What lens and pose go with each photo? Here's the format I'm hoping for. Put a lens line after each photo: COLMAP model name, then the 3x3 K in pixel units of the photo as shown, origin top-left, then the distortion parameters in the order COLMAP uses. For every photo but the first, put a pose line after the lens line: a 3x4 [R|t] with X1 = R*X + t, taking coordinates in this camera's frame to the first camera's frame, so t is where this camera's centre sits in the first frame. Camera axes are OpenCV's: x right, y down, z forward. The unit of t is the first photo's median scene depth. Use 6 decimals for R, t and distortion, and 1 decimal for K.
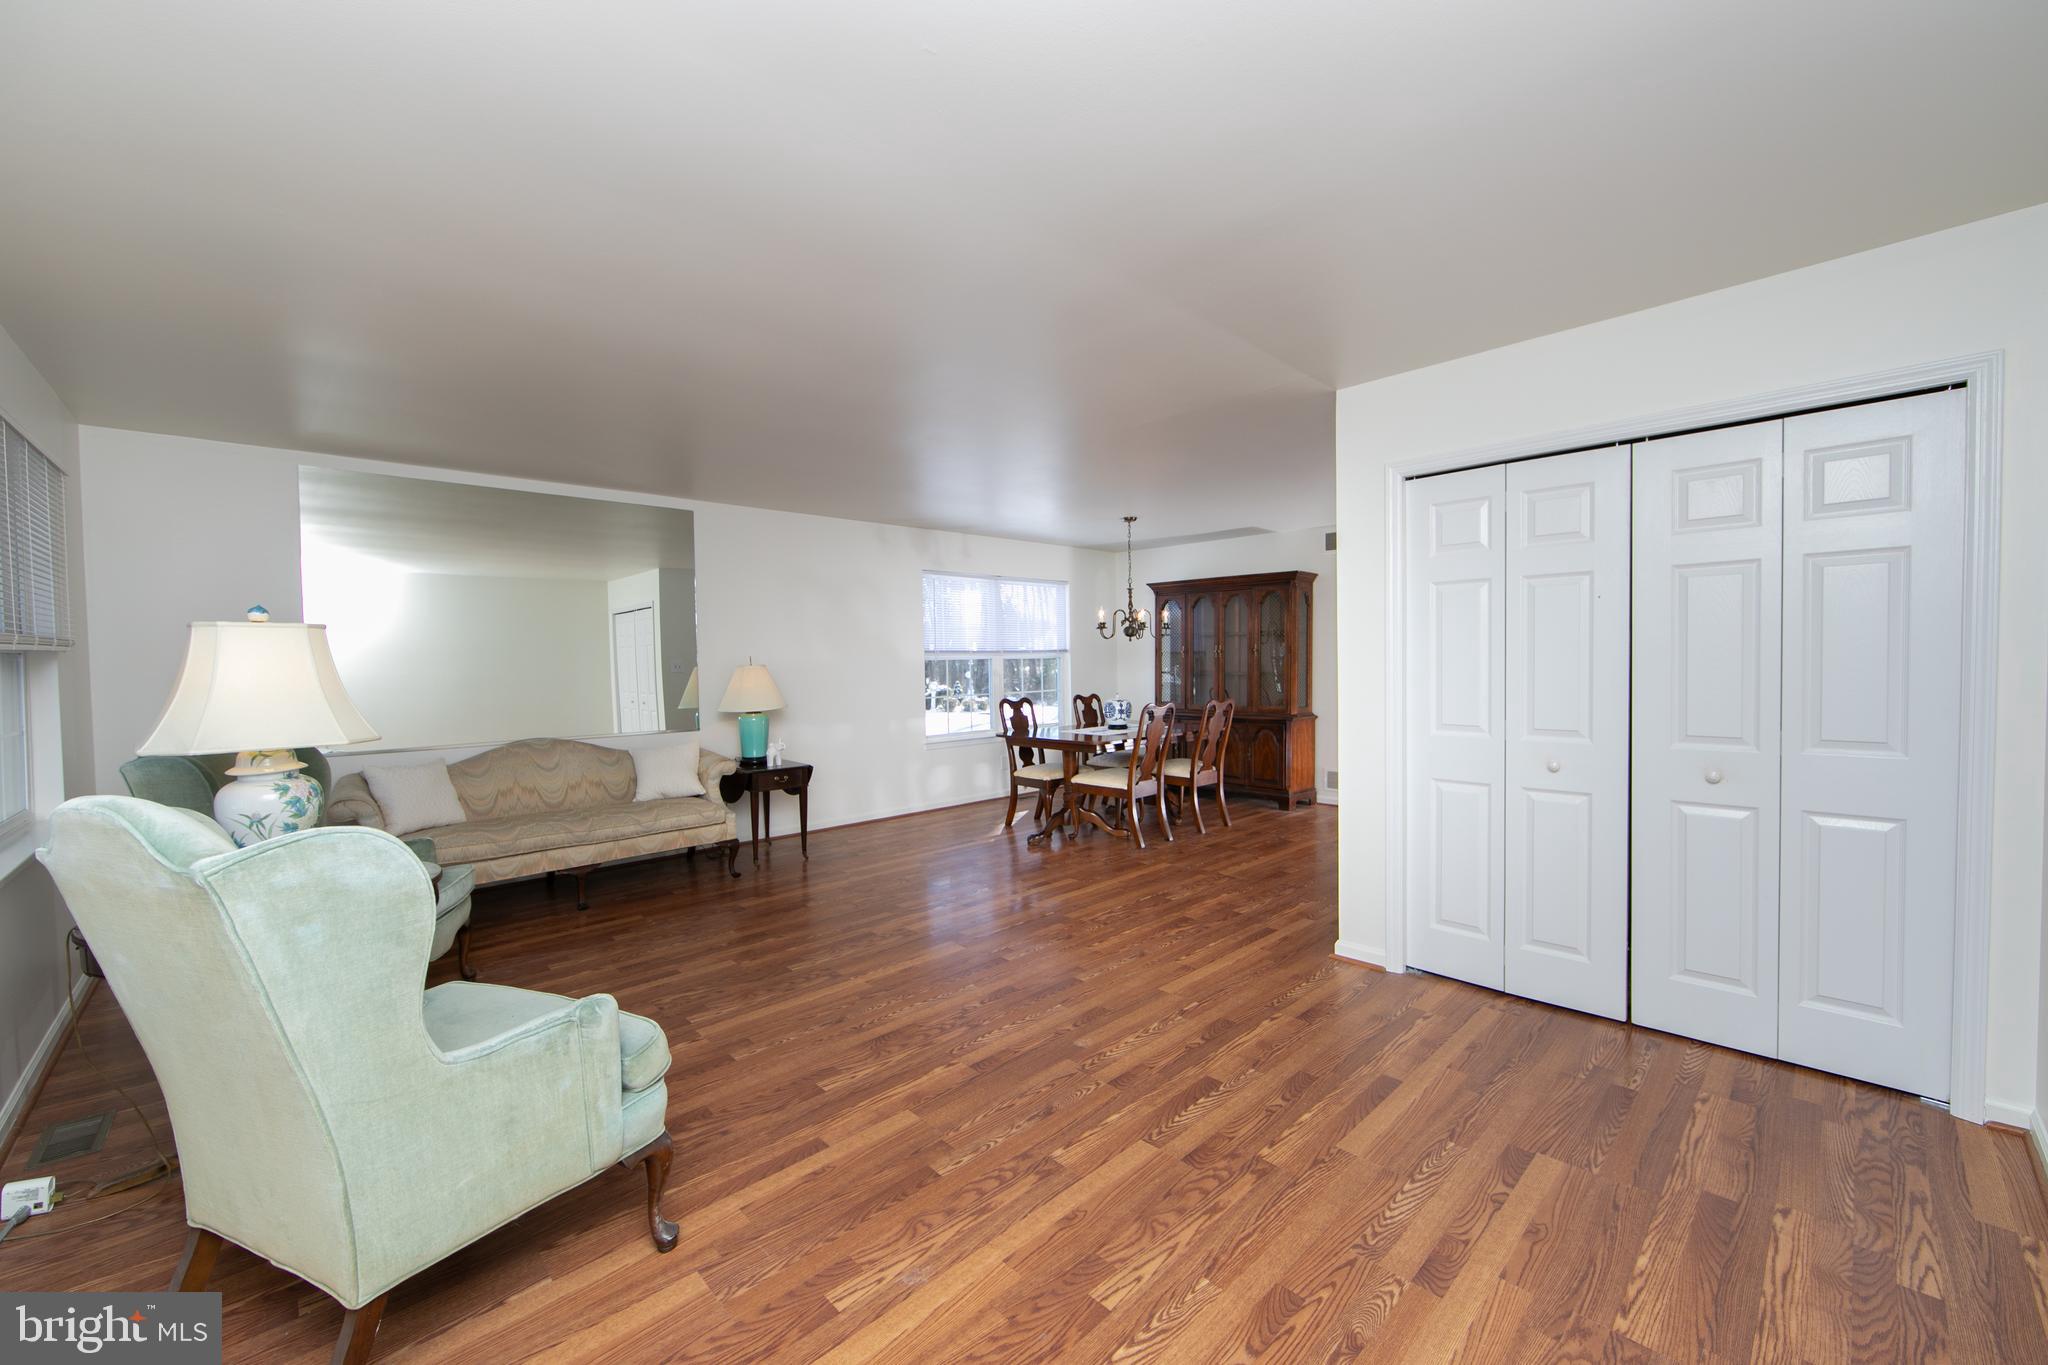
lens RADIAL K [[805.8, 0, 1029.4], [0, 805.8, 686.2], [0, 0, 1]] dist [0.000251, 0.000038]
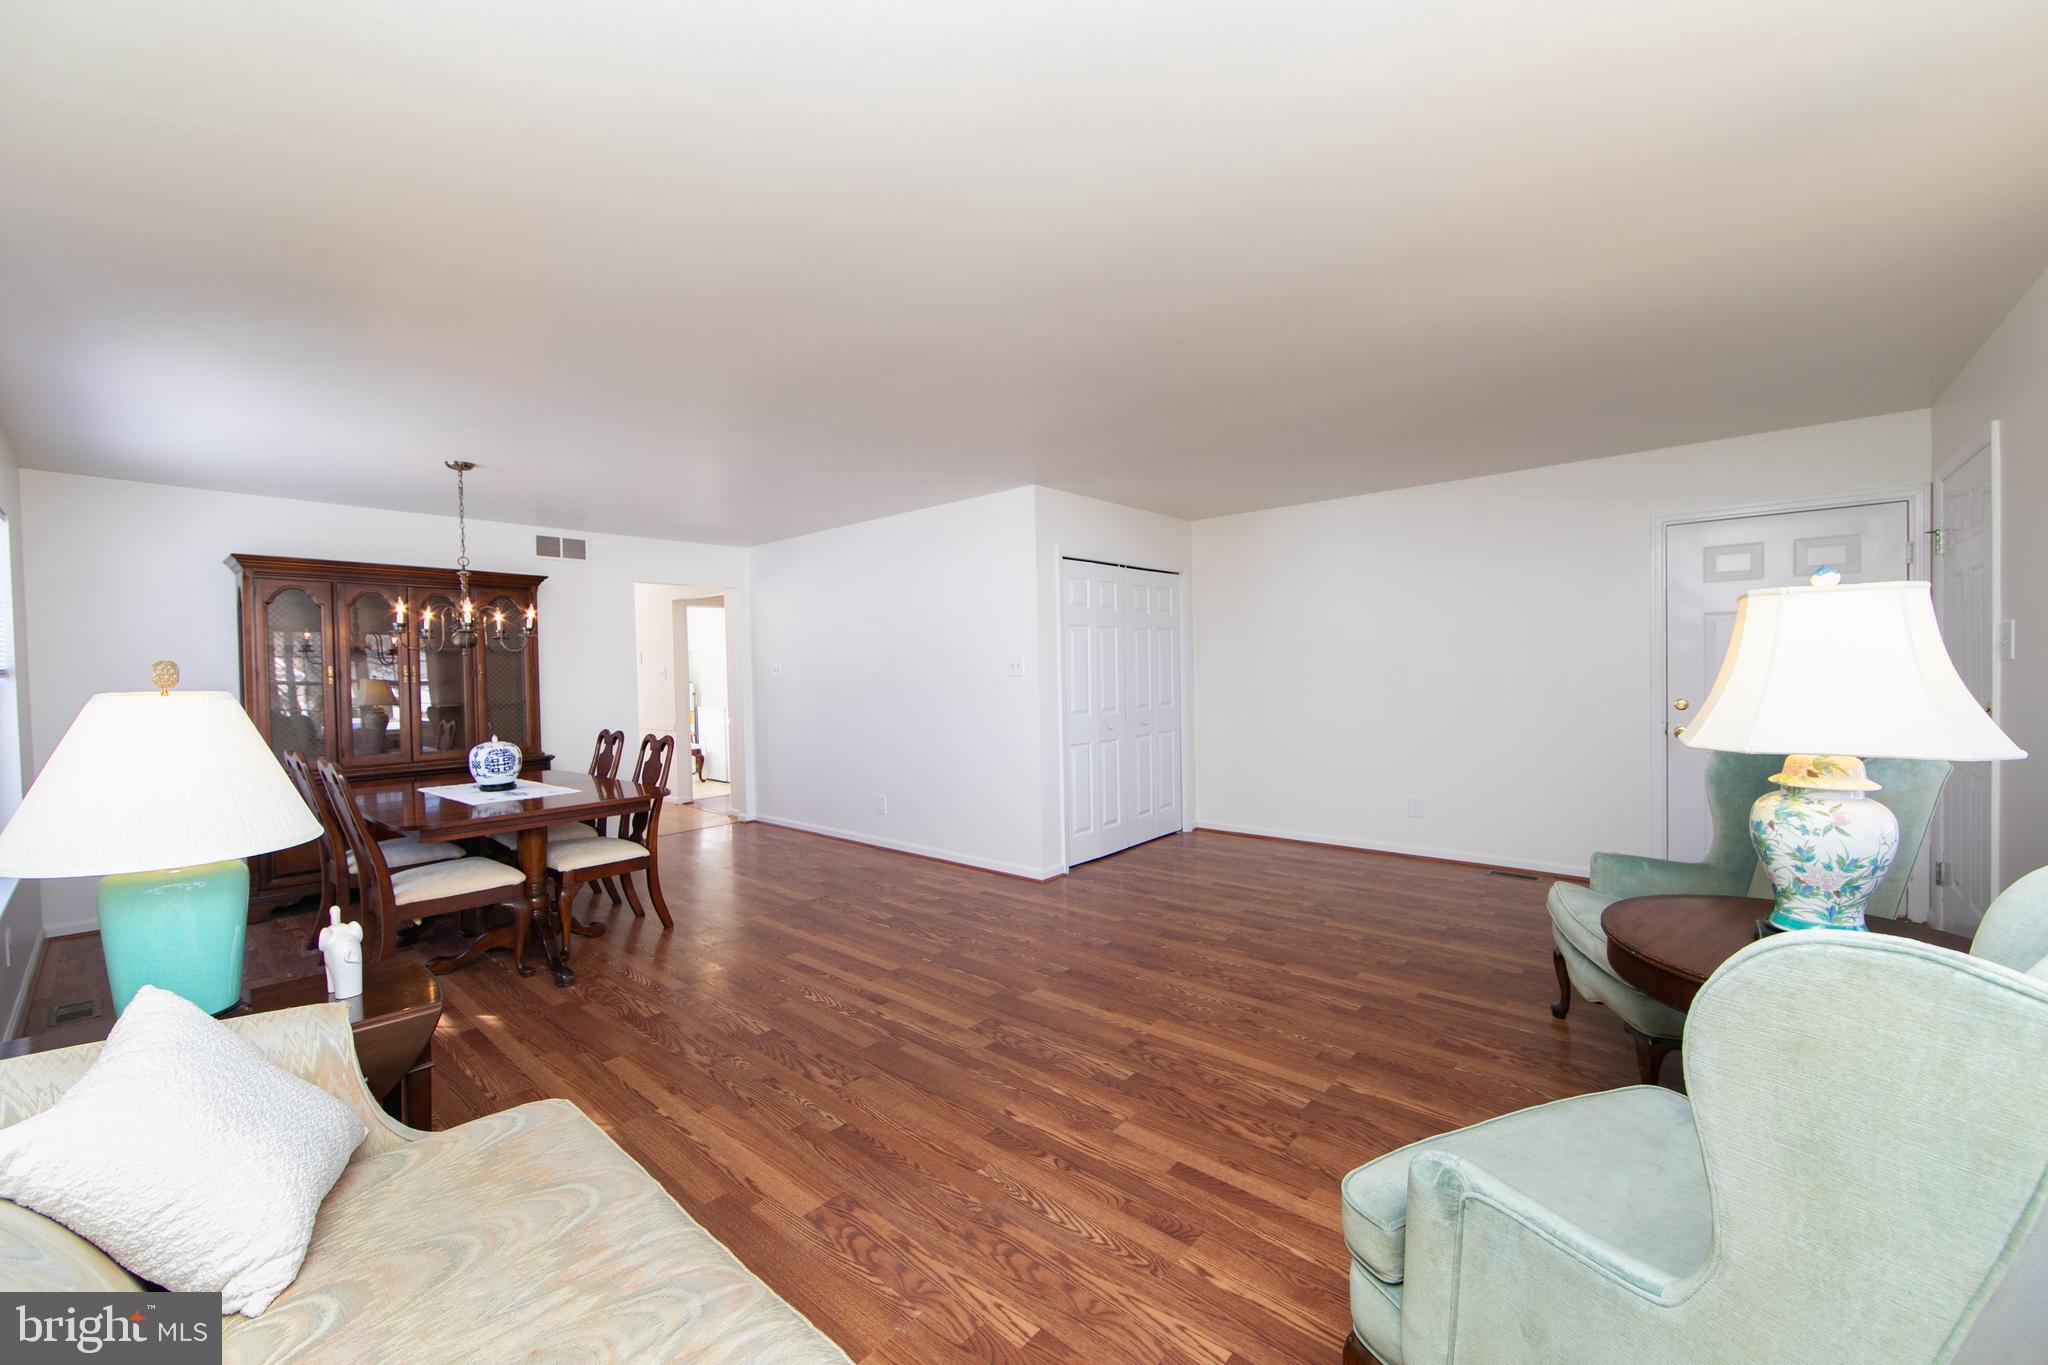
lens RADIAL K [[805.8, 0, 1027.9], [0, 805.8, 674.2], [0, 0, 1]] dist [0.000251, 0.000038]
pose [[-0.091968, 0.010544, 0.995706, -1.243730], [0.056326, 0.998398, -0.005370, -0.025933], [-0.994168, 0.055590, -0.092414, 1.372857]]
